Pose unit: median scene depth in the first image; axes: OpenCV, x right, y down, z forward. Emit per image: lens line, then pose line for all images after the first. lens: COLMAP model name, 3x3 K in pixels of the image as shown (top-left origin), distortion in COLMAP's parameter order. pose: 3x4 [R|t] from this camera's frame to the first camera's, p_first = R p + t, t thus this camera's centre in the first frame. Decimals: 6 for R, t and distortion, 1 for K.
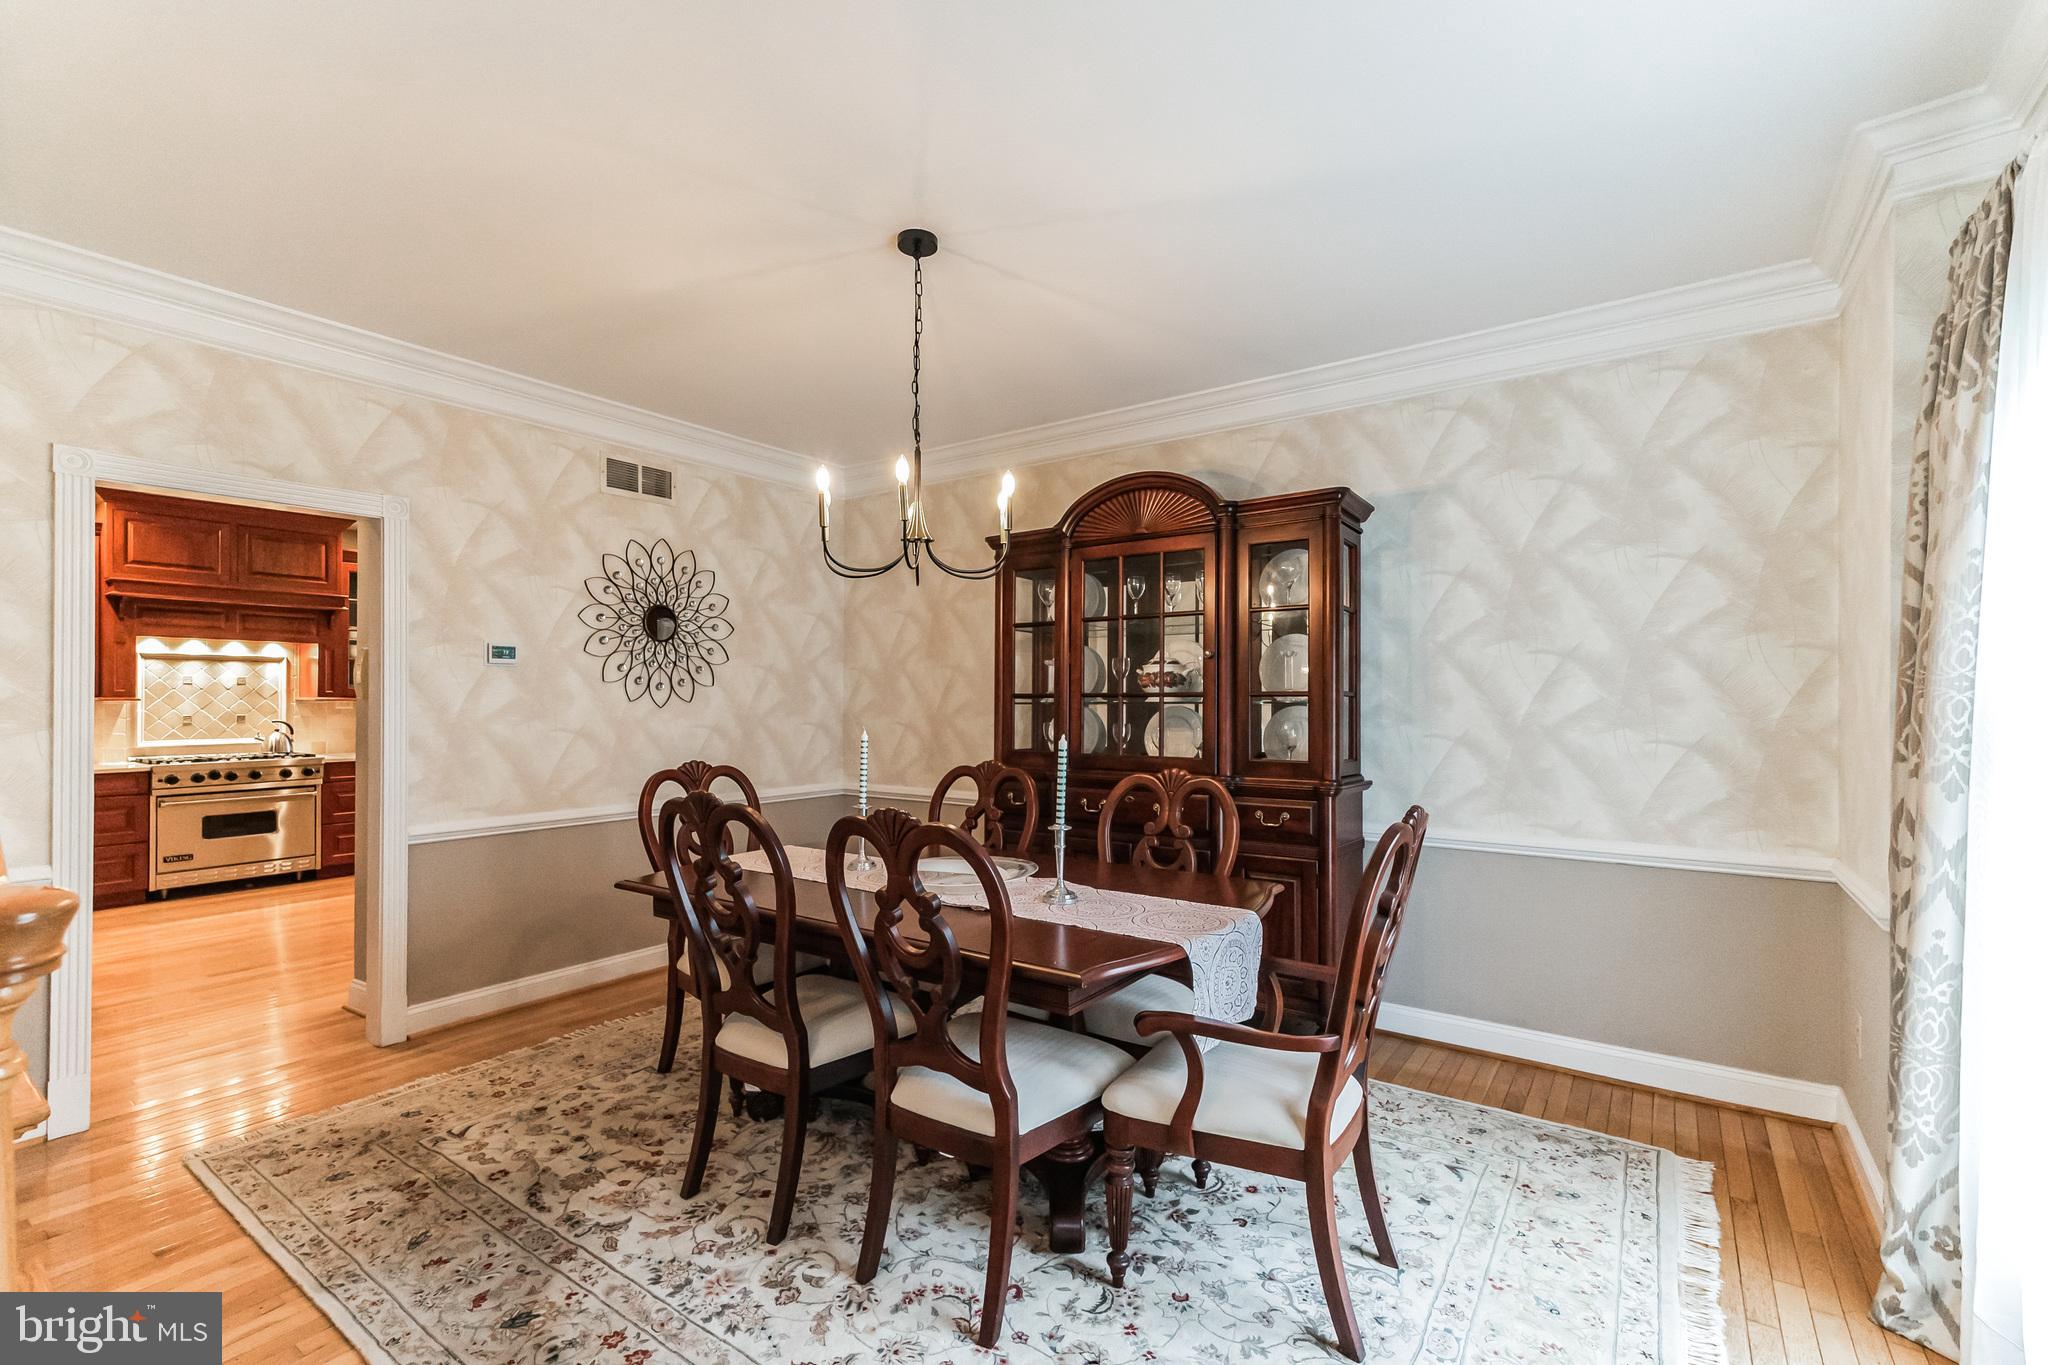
lens RADIAL K [[900.8, 0, 1049.0], [0, 900.8, 703.1], [0, 0, 1]] dist [-0.003848, 0.004494]
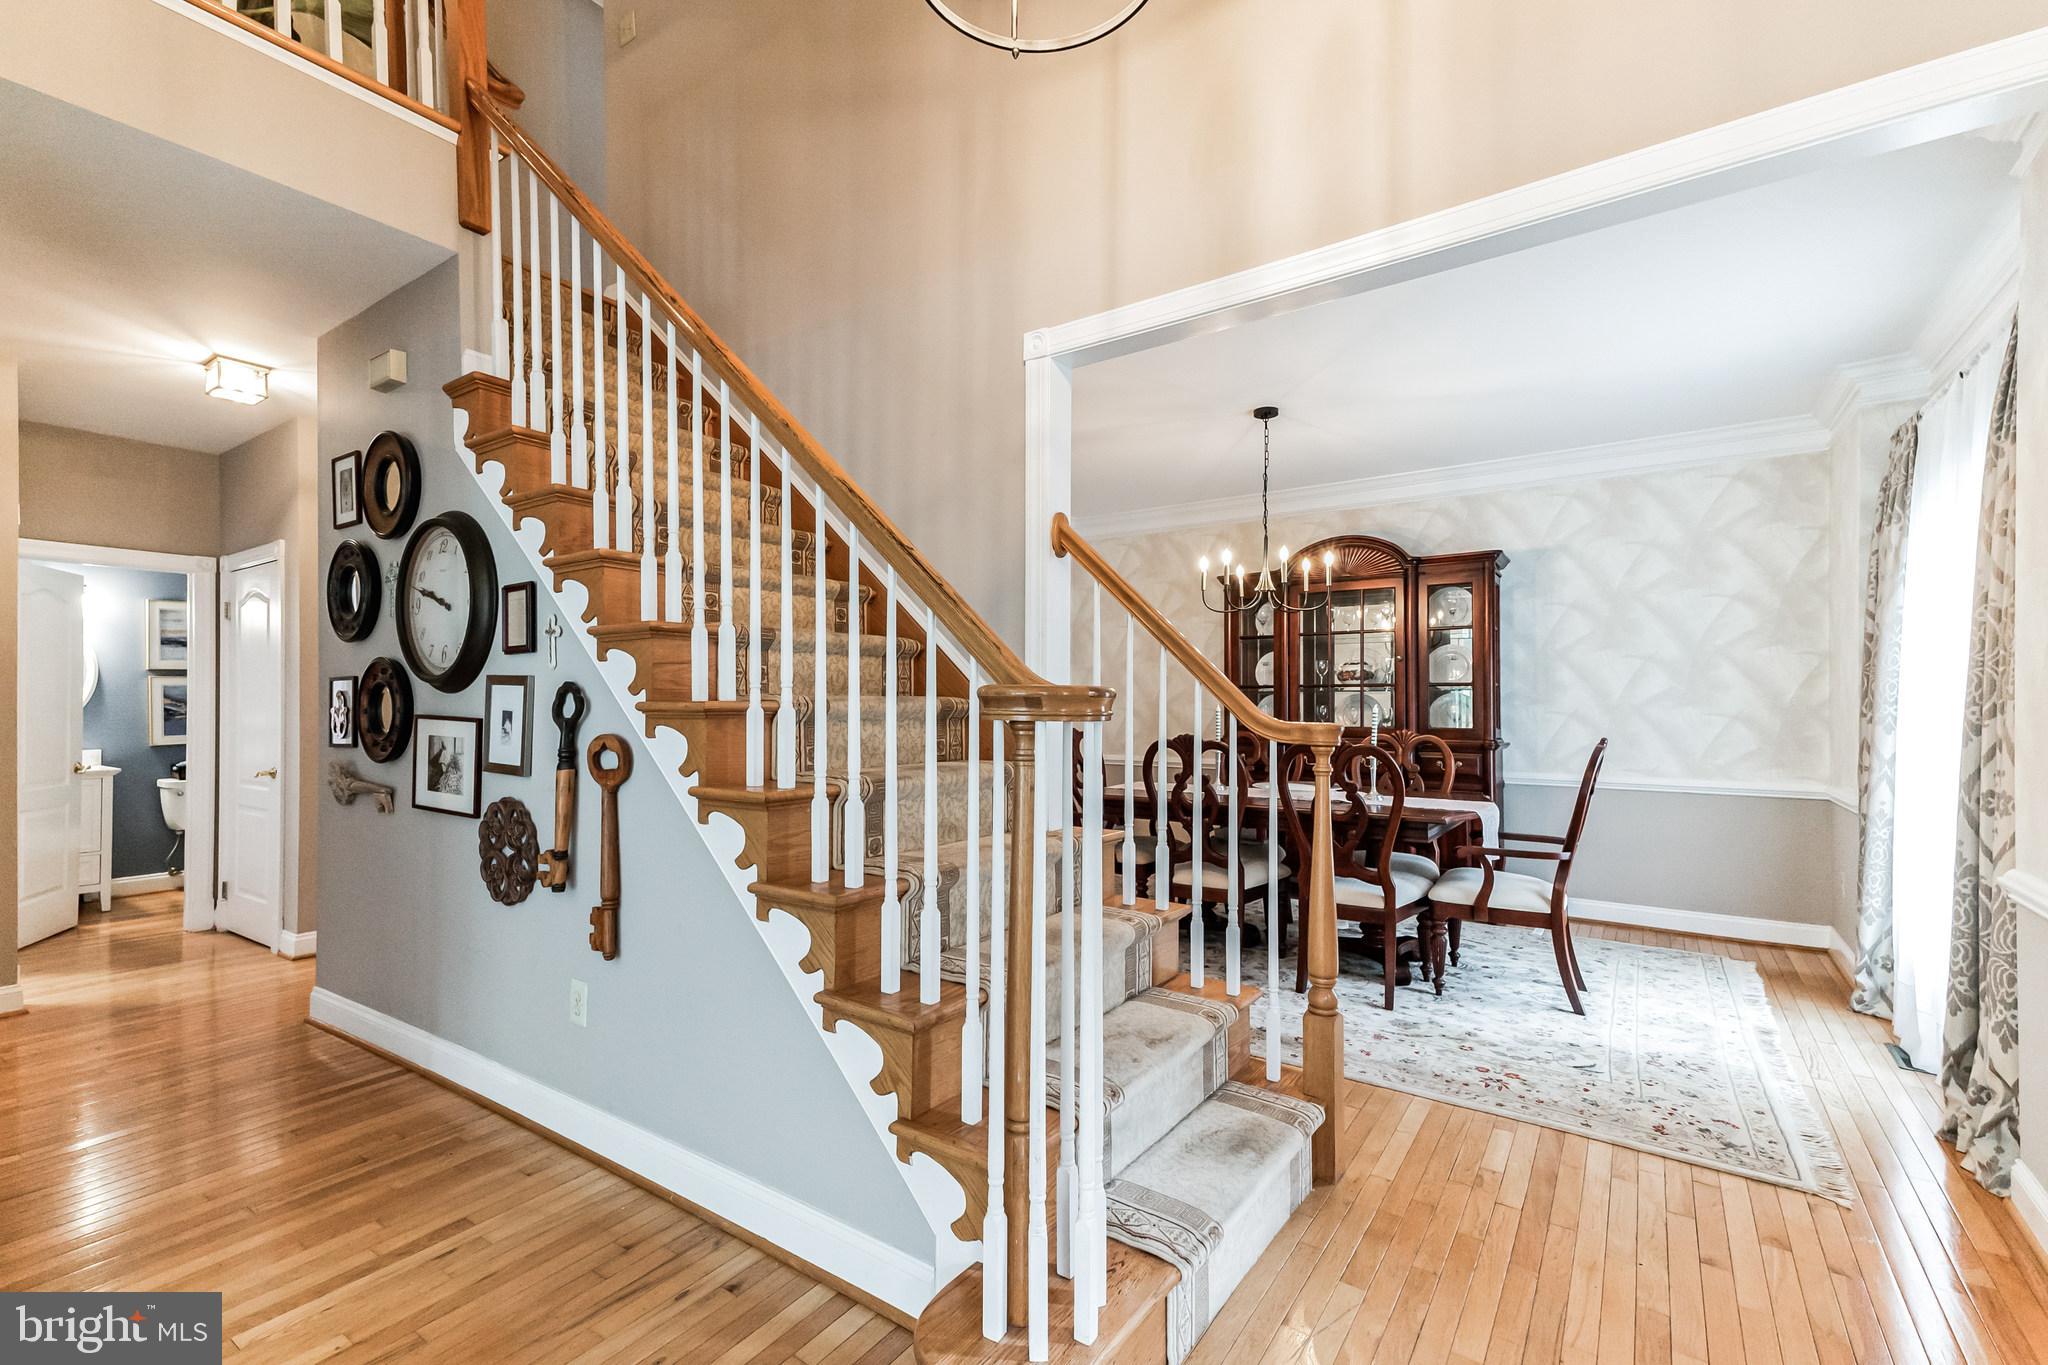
lens RADIAL K [[905.6, 0, 1016.2], [0, 905.6, 700.7], [0, 0, 1]] dist [0.016311, 0.000033]
pose [[0.999983, -0.000717, -0.005847, -0.568099], [0.000691, 0.999990, -0.004371, 0.027820], [0.005850, 0.004367, 0.999973, -0.649164]]
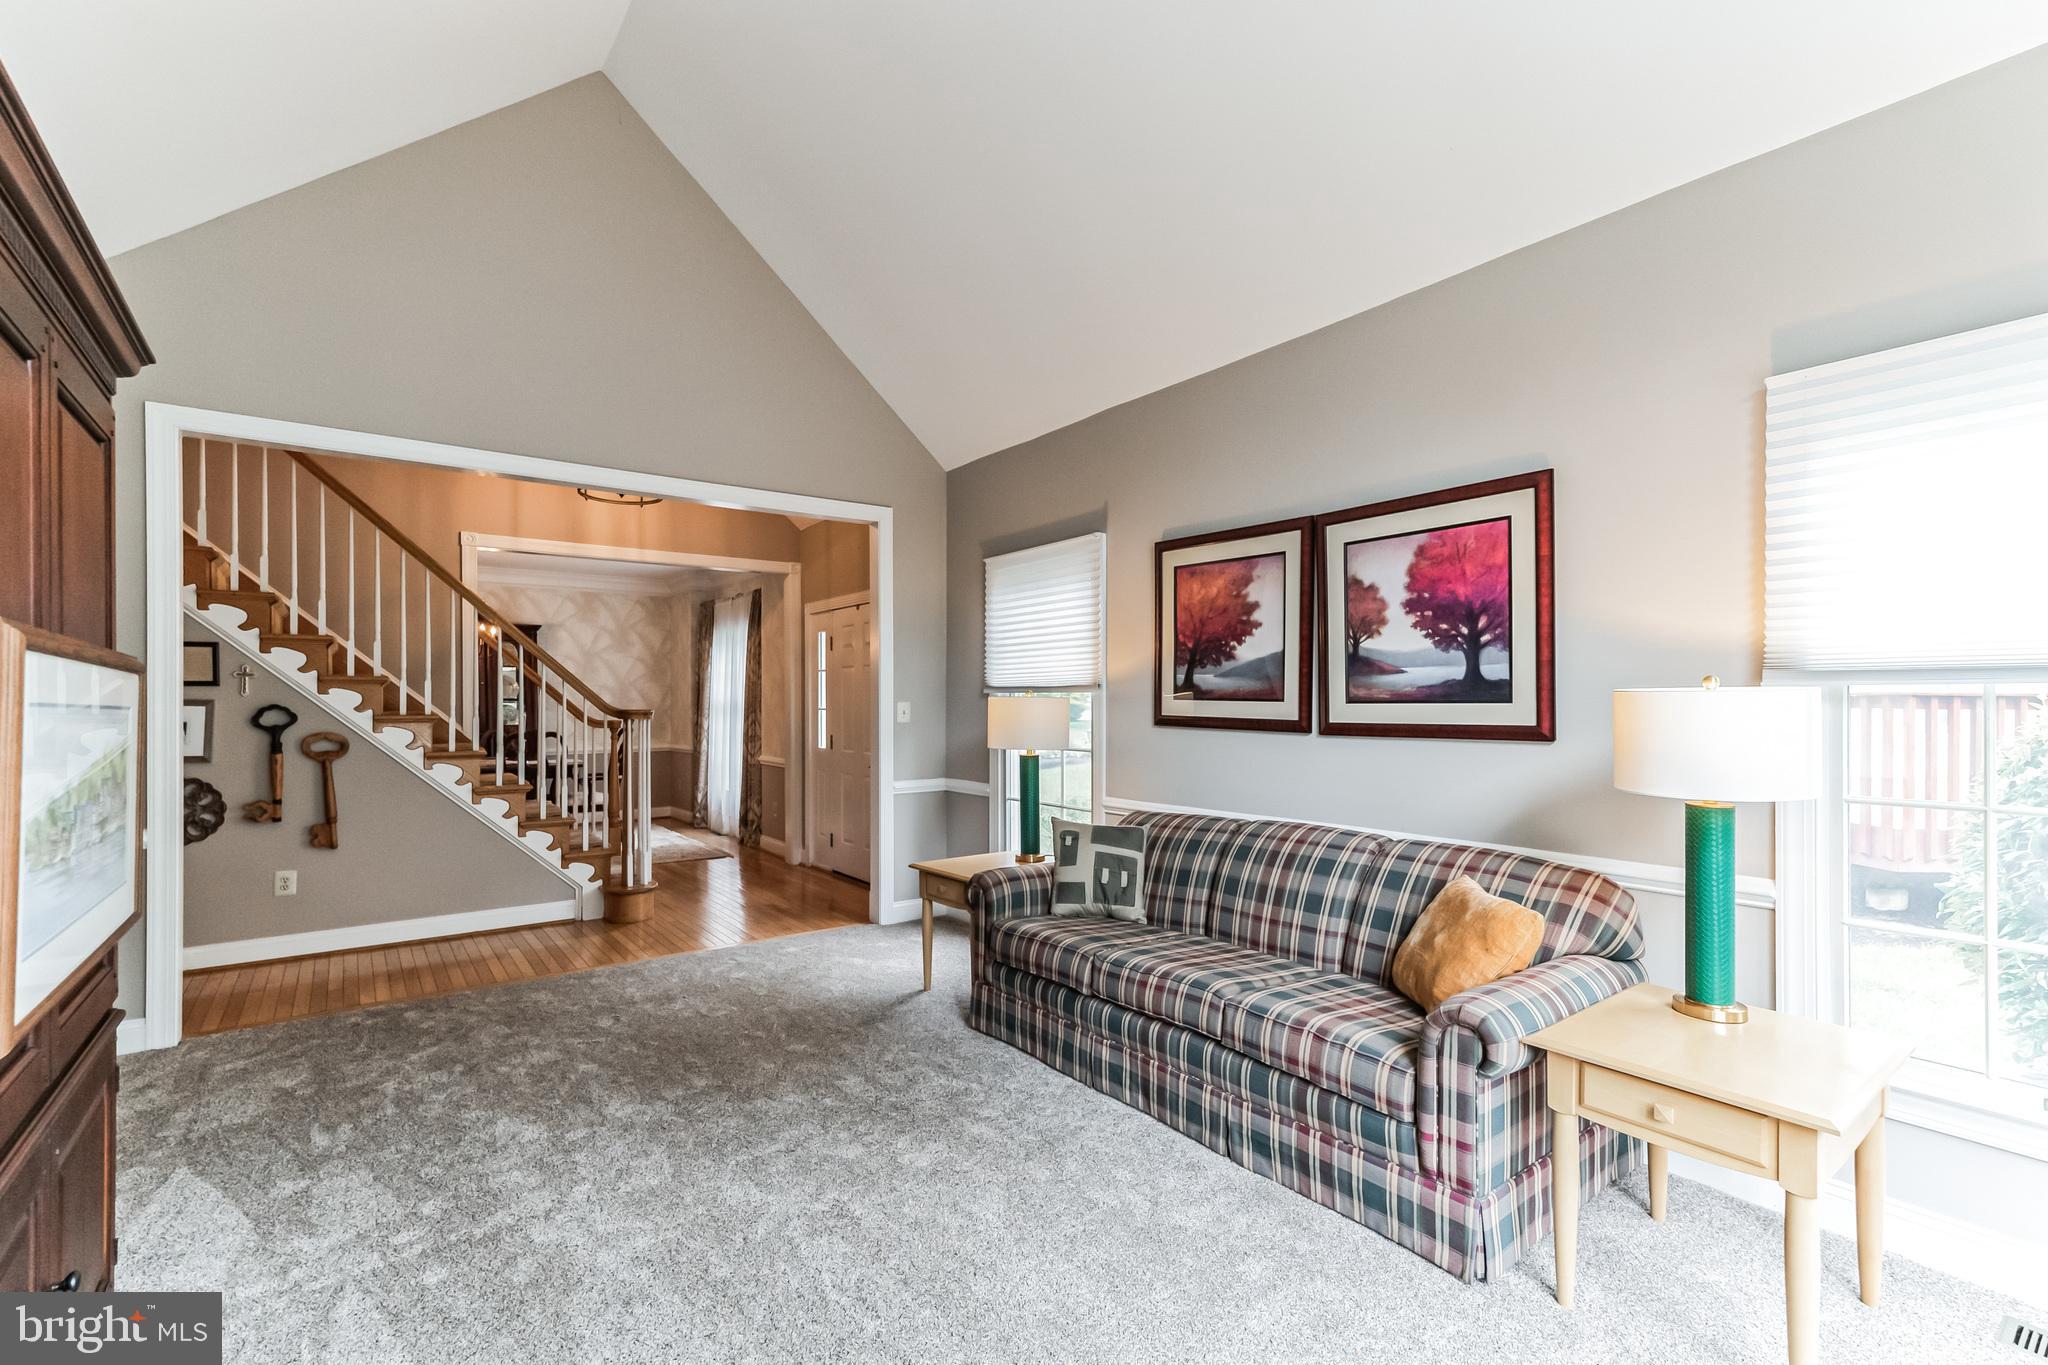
lens RADIAL K [[905.6, 0, 1016.2], [0, 905.6, 700.7], [0, 0, 1]] dist [0.016311, 0.000033]
pose [[0.321618, 0.000587, 0.946869, -2.195522], [-0.001781, 0.999998, -0.000015, -0.005417], [-0.946868, -0.001682, 0.321618, -1.543996]]
